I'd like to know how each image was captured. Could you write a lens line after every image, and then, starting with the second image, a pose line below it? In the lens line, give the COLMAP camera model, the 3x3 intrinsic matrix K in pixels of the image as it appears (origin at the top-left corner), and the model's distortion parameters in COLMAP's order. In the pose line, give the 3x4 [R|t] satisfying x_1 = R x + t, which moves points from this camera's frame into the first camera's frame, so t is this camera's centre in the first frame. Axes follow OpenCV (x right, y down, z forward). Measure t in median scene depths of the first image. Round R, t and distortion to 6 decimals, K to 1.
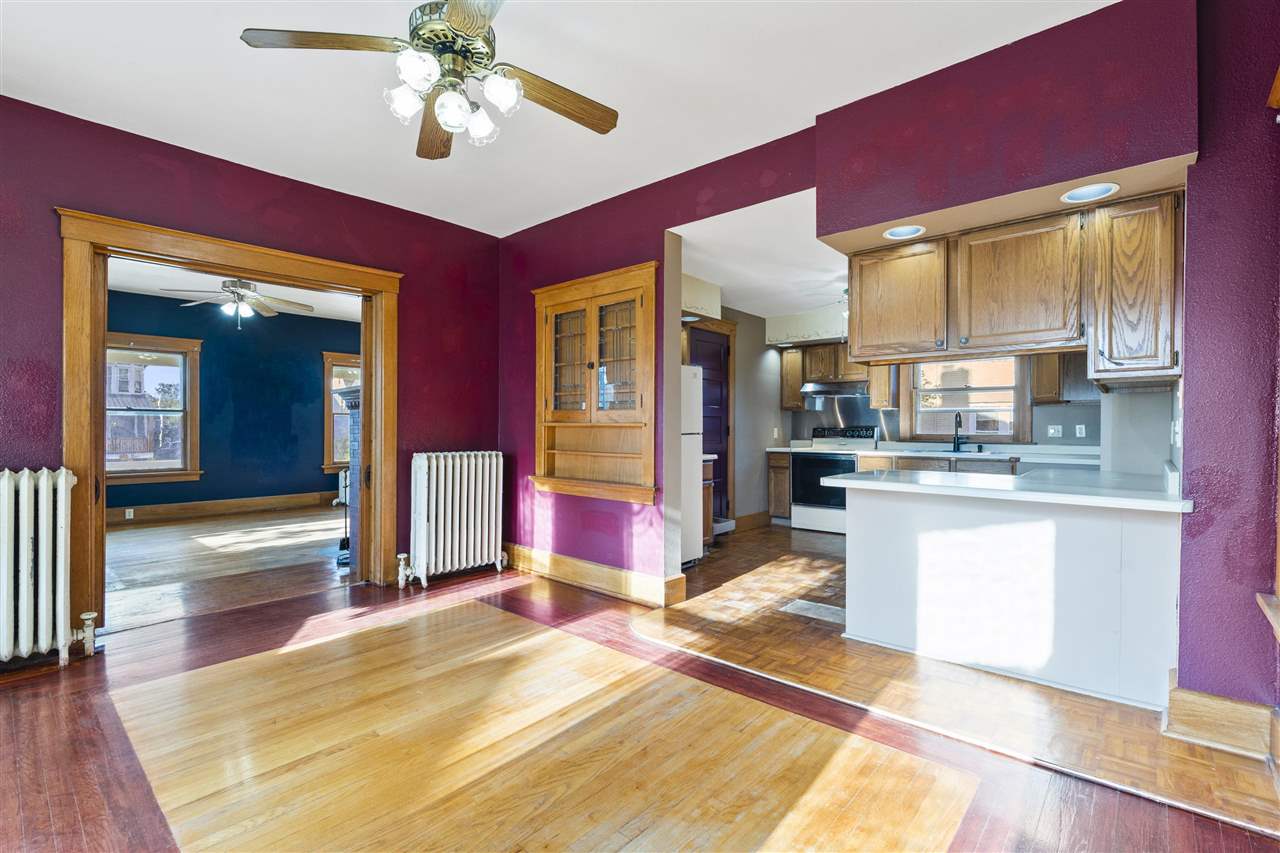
lens RADIAL K [[578.9, 0, 642.2], [0, 578.9, 428.1], [0, 0, 1]] dist [-0.000929, -0.000055]
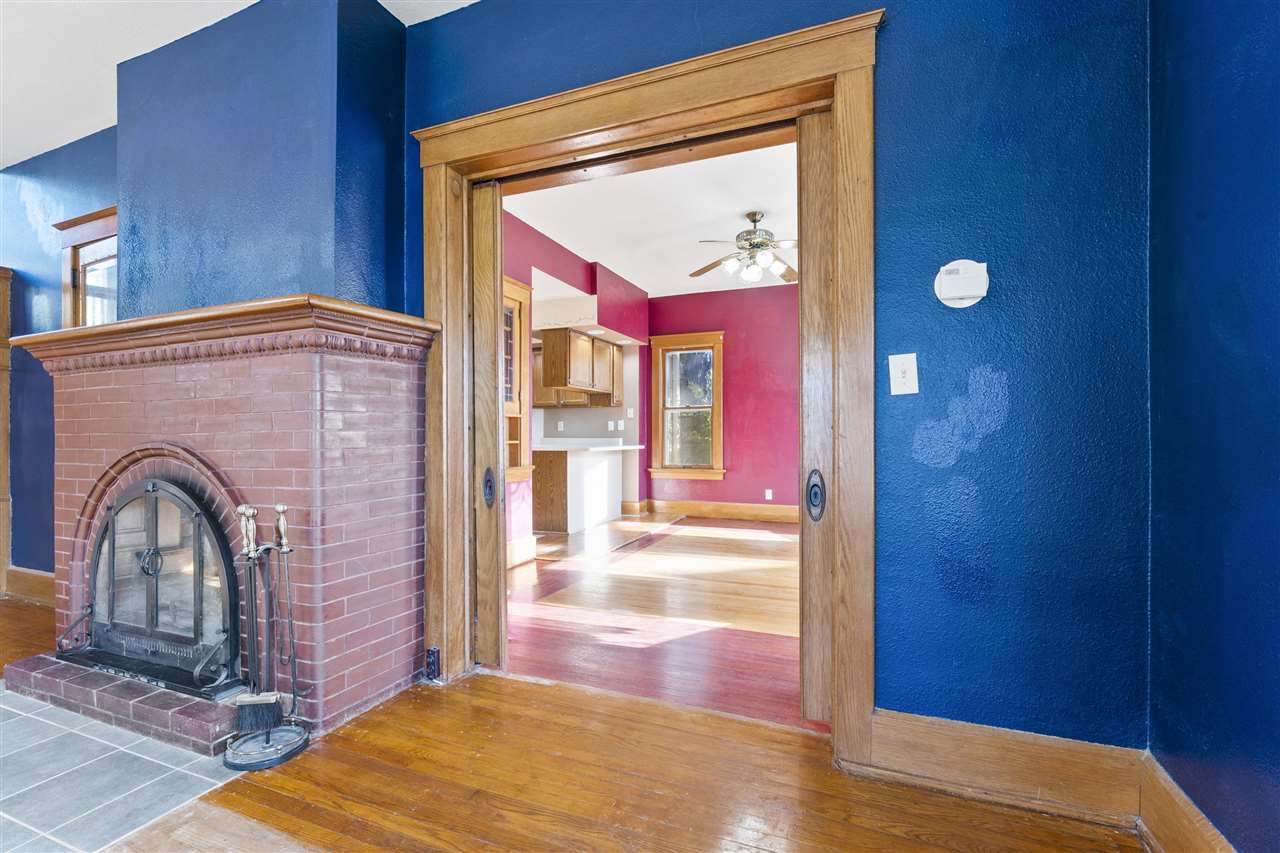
lens RADIAL K [[578.9, 0, 643.1], [0, 578.9, 431.4], [0, 0, 1]] dist [-0.000929, -0.000055]
pose [[-0.316070, 0.002627, 0.948732, -1.226534], [0.002165, 0.999996, -0.002048, 0.027238], [-0.948733, 0.001406, -0.316074, 1.146733]]
